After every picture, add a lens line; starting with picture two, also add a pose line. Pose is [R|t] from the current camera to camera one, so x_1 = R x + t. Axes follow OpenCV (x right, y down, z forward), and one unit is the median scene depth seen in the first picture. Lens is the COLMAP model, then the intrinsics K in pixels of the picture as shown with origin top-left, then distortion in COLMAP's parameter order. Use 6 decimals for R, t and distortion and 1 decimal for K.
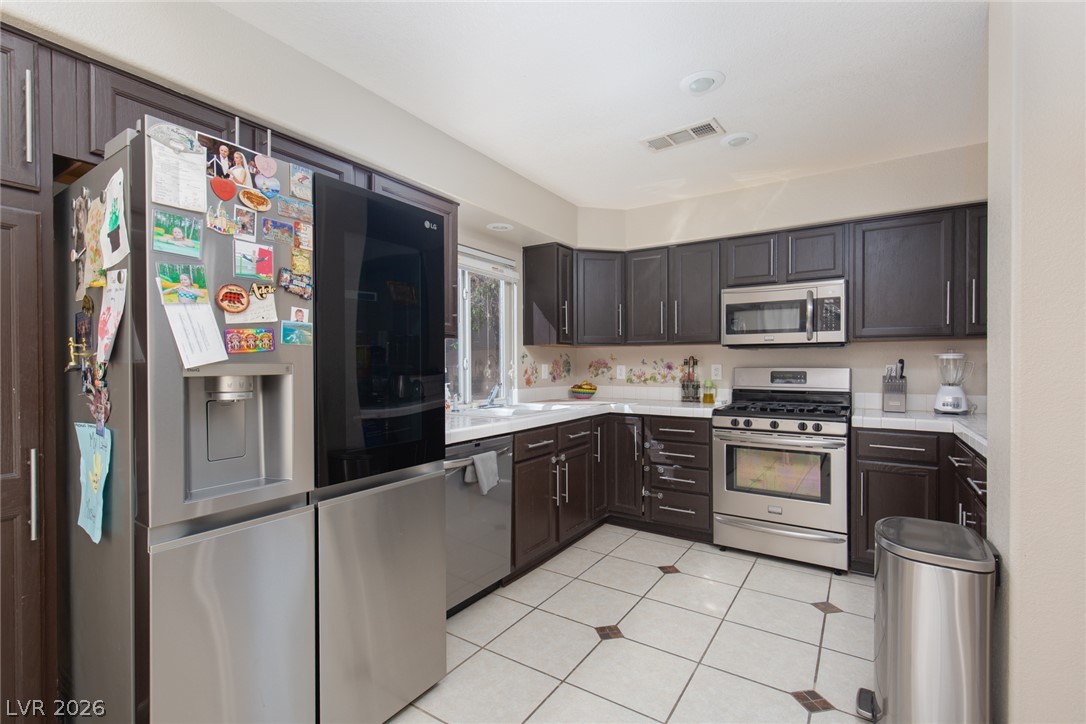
lens RADIAL K [[485.8, 0, 542.6], [0, 485.8, 362.4], [0, 0, 1]] dist [0.007417, -0.001932]
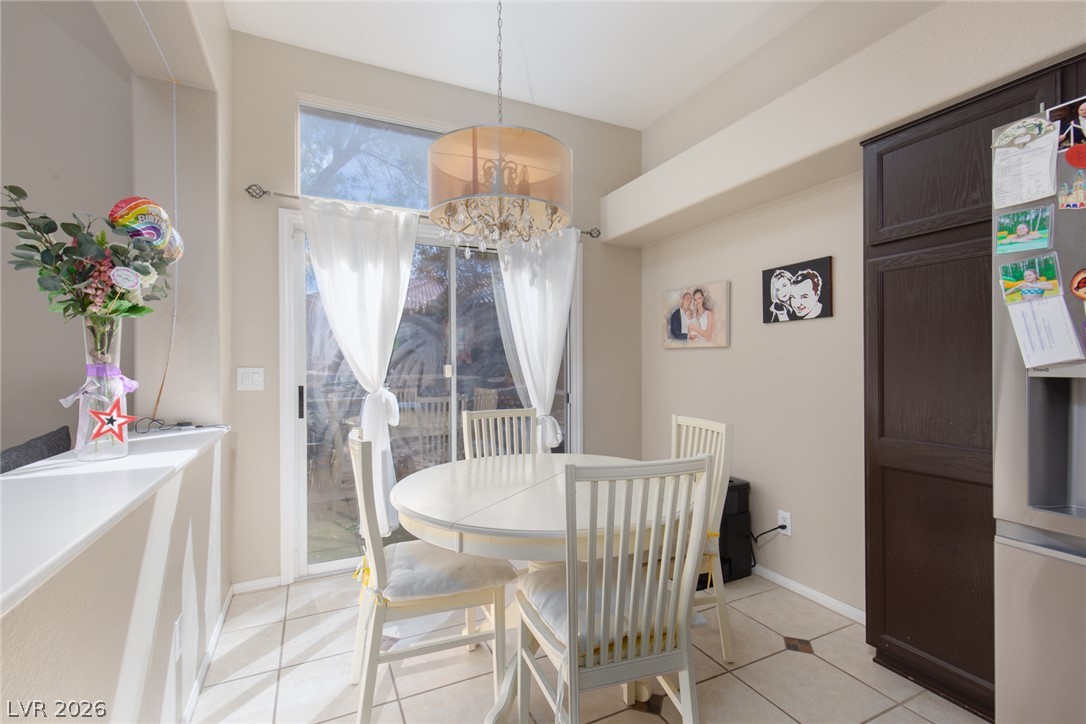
lens RADIAL K [[485.8, 0, 544.6], [0, 485.8, 367.6], [0, 0, 1]] dist [0.007417, -0.001932]
pose [[-0.506113, 0.009901, -0.862410, 0.223238], [0.005569, 0.999951, 0.008212, -0.000370], [0.862449, -0.000646, -0.506143, 0.253543]]
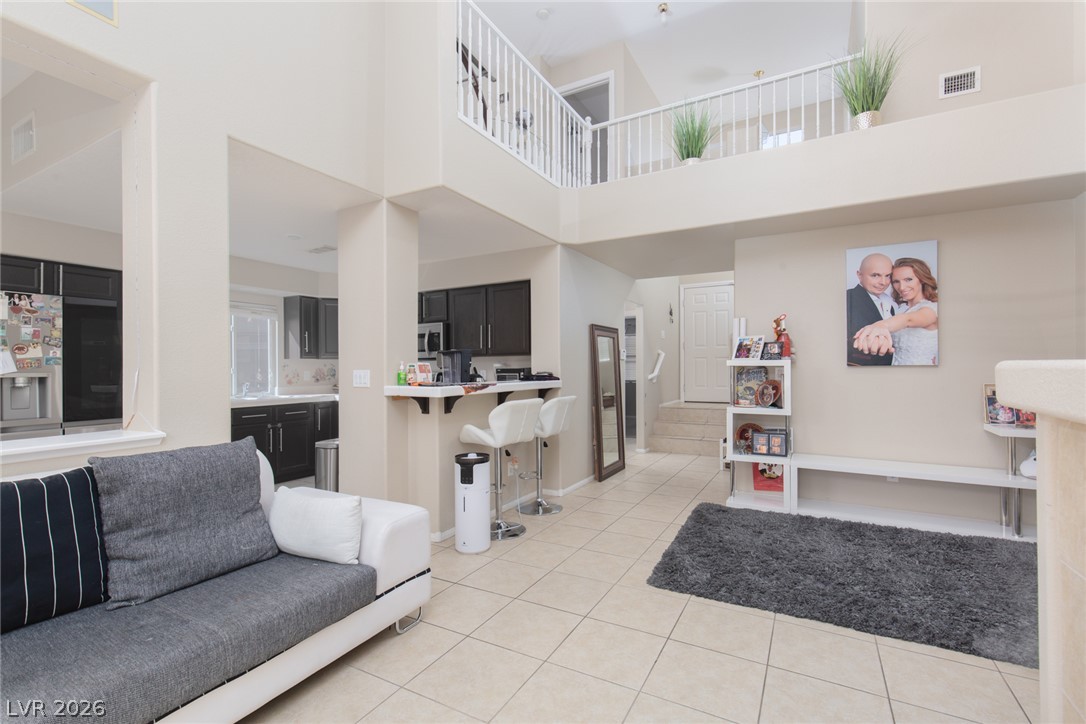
lens RADIAL K [[485.8, 0, 546.1], [0, 485.8, 364.3], [0, 0, 1]] dist [0.007417, -0.001932]
pose [[0.997273, -0.006435, 0.073518, 0.871988], [0.007003, 0.999948, -0.007477, -0.001578], [-0.073466, 0.007972, 0.997266, -0.809163]]
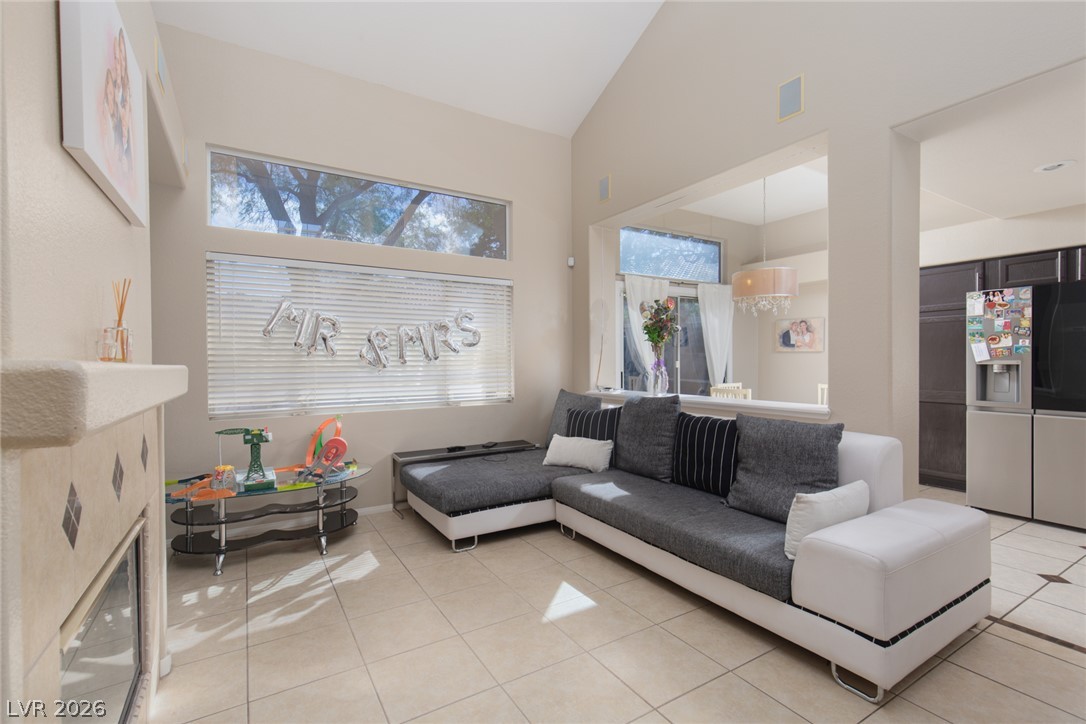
lens RADIAL K [[485.8, 0, 544.9], [0, 485.8, 364.0], [0, 0, 1]] dist [0.007417, -0.001932]
pose [[-0.418843, 0.009986, -0.908004, 1.411031], [0.004188, 0.999950, 0.009065, -0.006104], [0.908049, -0.000006, -0.418864, -0.126309]]
